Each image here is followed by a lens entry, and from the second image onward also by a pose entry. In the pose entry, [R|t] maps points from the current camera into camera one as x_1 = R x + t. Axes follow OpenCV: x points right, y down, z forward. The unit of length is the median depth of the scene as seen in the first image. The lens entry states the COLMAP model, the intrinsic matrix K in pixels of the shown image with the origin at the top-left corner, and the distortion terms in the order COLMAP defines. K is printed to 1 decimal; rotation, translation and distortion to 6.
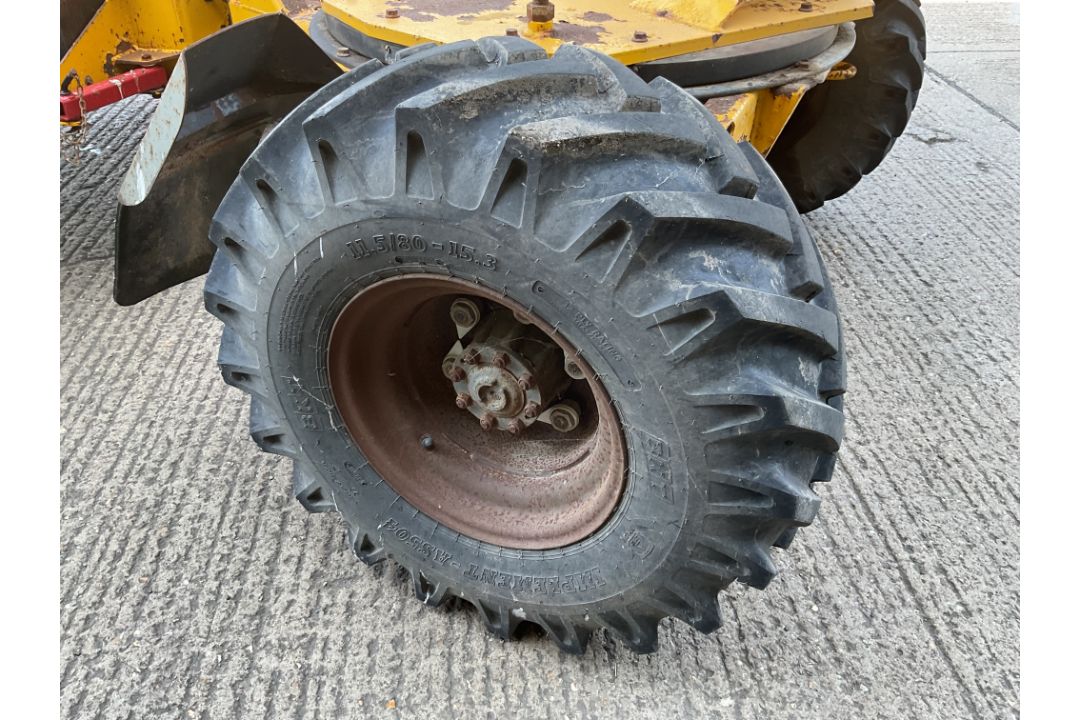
lens RADIAL K [[794.3, 0, 527.3], [0, 794.3, 349.0], [0, 0, 1]] dist [0.045076, -0.073860]
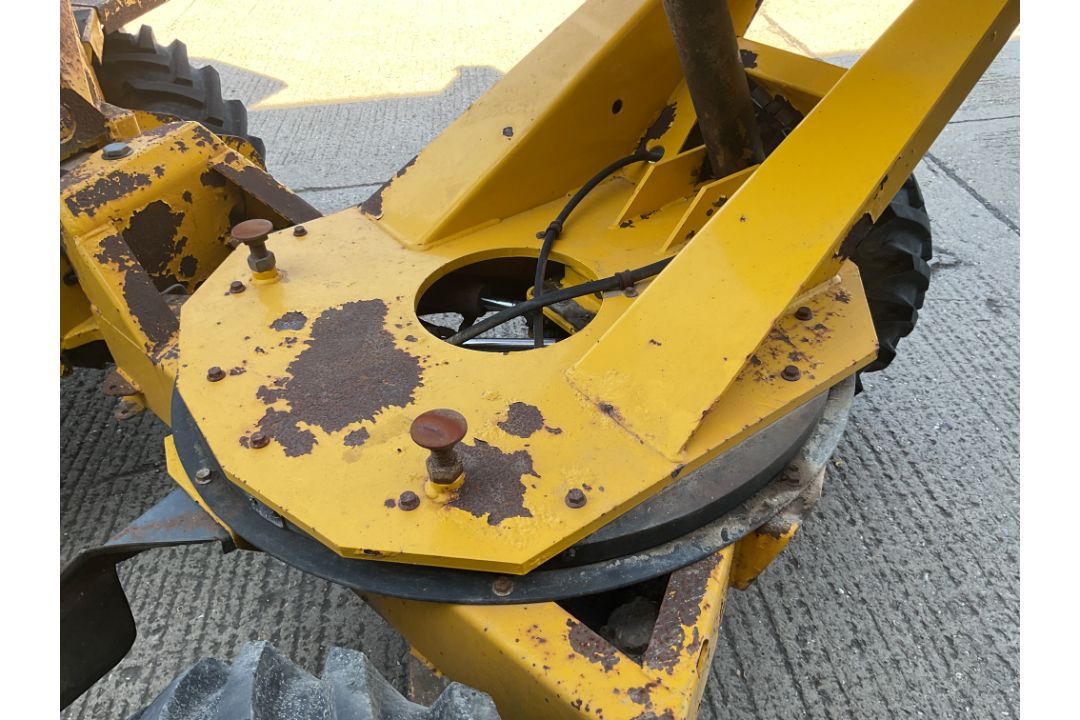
lens RADIAL K [[794.3, 0, 528.5], [0, 794.3, 364.3], [0, 0, 1]] dist [0.045076, -0.073860]
pose [[0.997640, -0.068602, 0.002777, 0.058282], [0.068414, 0.996684, 0.044042, -0.311604], [-0.005789, -0.043748, 0.999026, 0.143282]]
